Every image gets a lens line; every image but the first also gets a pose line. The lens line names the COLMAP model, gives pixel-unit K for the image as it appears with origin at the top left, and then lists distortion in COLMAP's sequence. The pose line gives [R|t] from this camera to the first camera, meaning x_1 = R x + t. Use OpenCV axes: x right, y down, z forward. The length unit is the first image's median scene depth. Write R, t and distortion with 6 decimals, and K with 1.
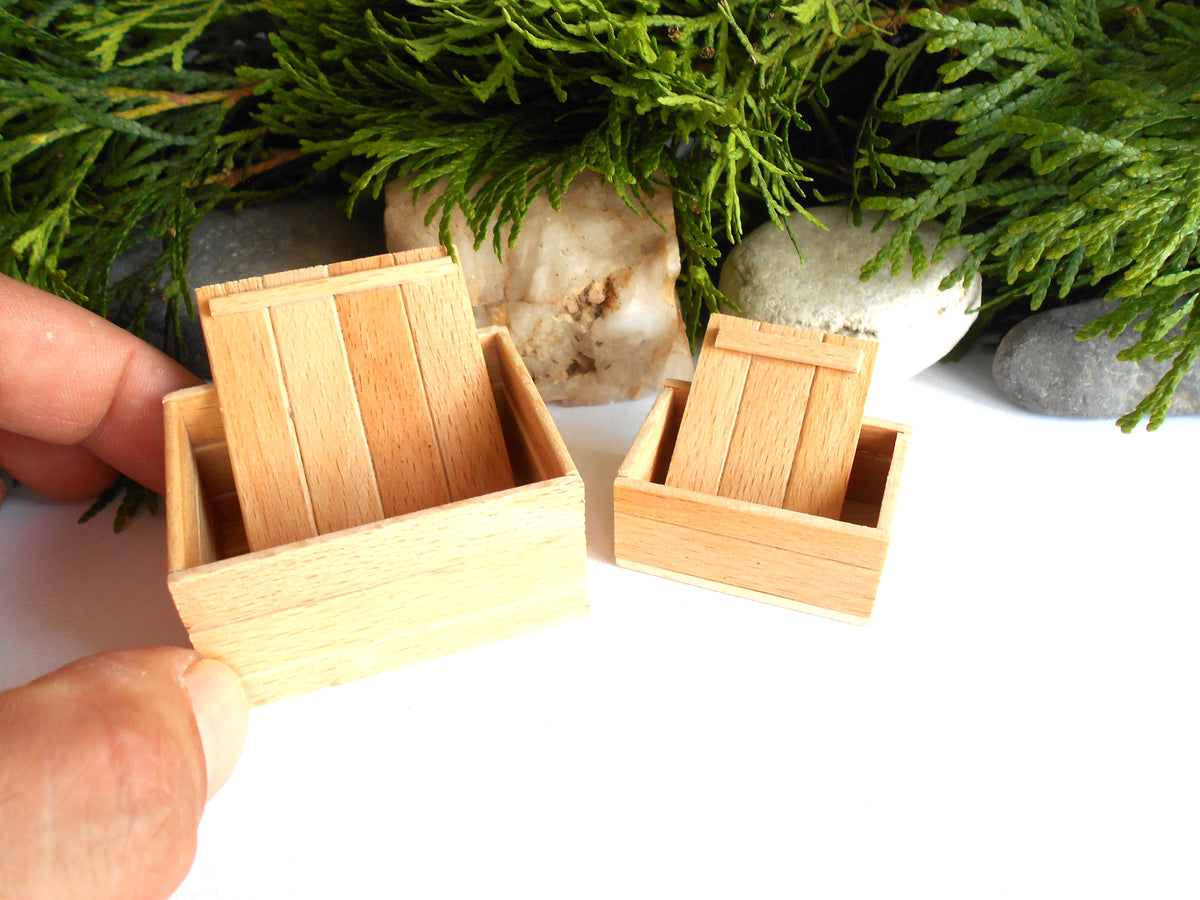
lens RADIAL K [[1013.9, 0, 600.0], [0, 1013.9, 450.0], [0, 0, 1]] dist [-0.024182, 0.016846]
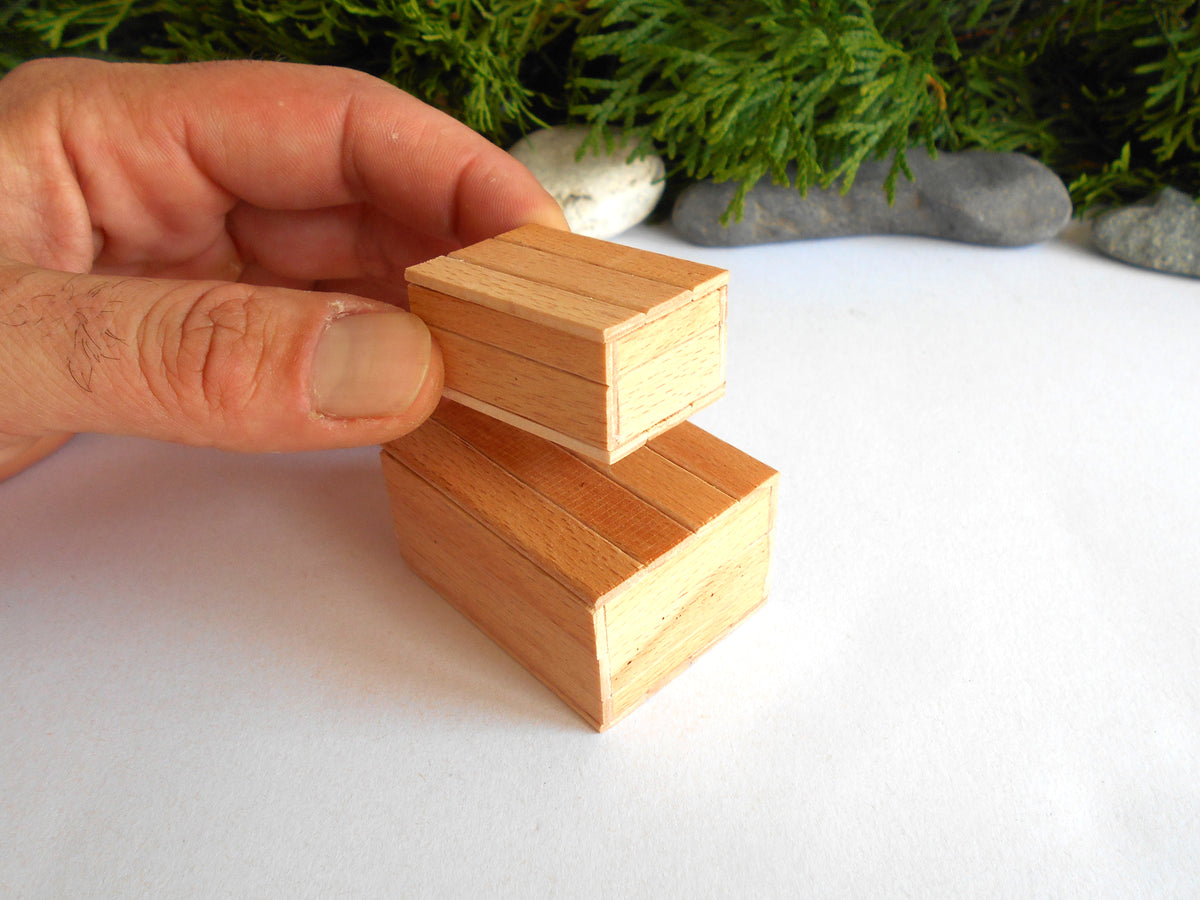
lens RADIAL K [[1036.5, 0, 600.3], [0, 1036.5, 445.1], [0, 0, 1]] dist [-0.016360, 0.017548]
pose [[0.989968, -0.085240, 0.112686, 0.080048], [0.091167, 0.994652, -0.048532, 0.342968], [-0.107946, 0.058318, 0.992445, -0.548720]]
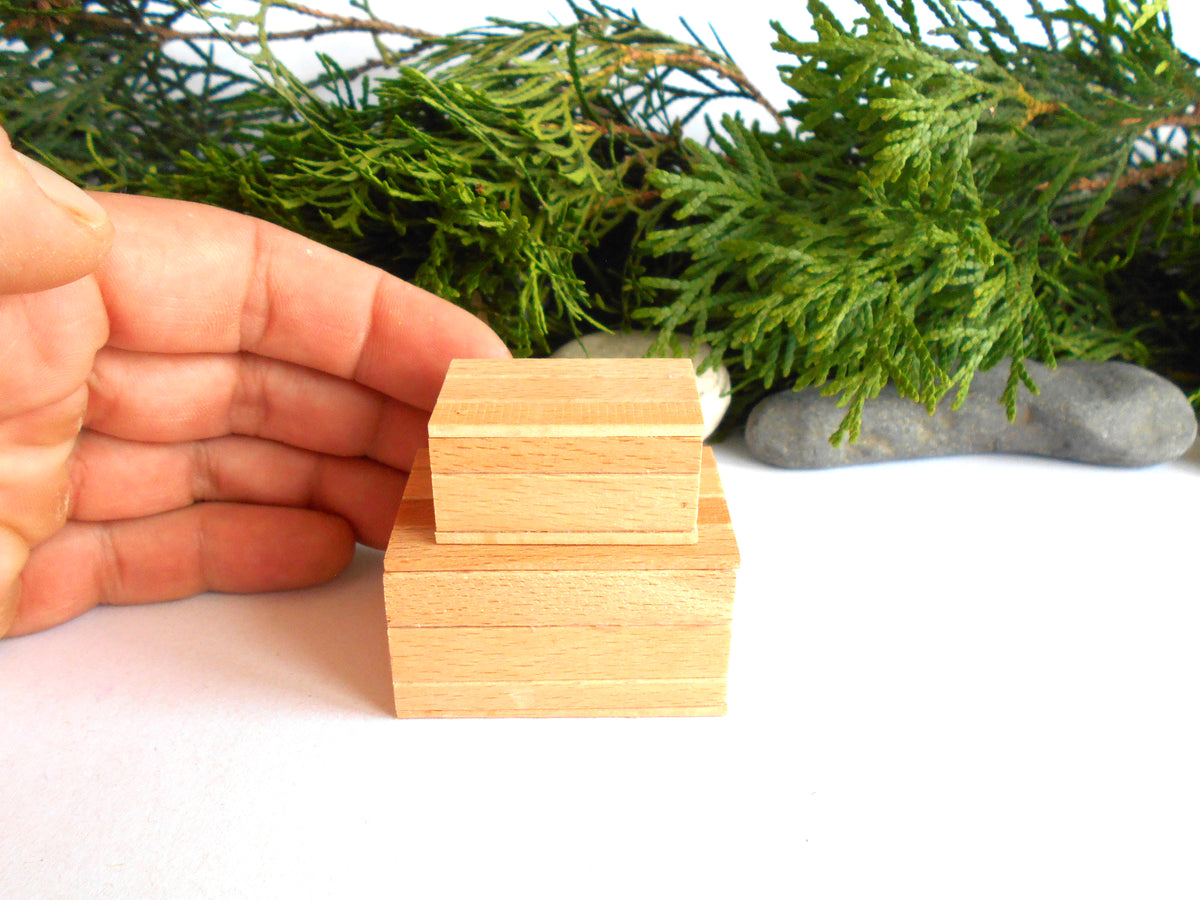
lens RADIAL K [[1046.9, 0, 600.0], [0, 1046.9, 450.0], [0, 0, 1]] dist [-0.002645, -0.002492]
pose [[0.978001, -0.065501, 0.198051, -0.065366], [0.112024, 0.965818, -0.233765, 0.241459], [-0.175970, 0.250809, 0.951908, -0.256366]]
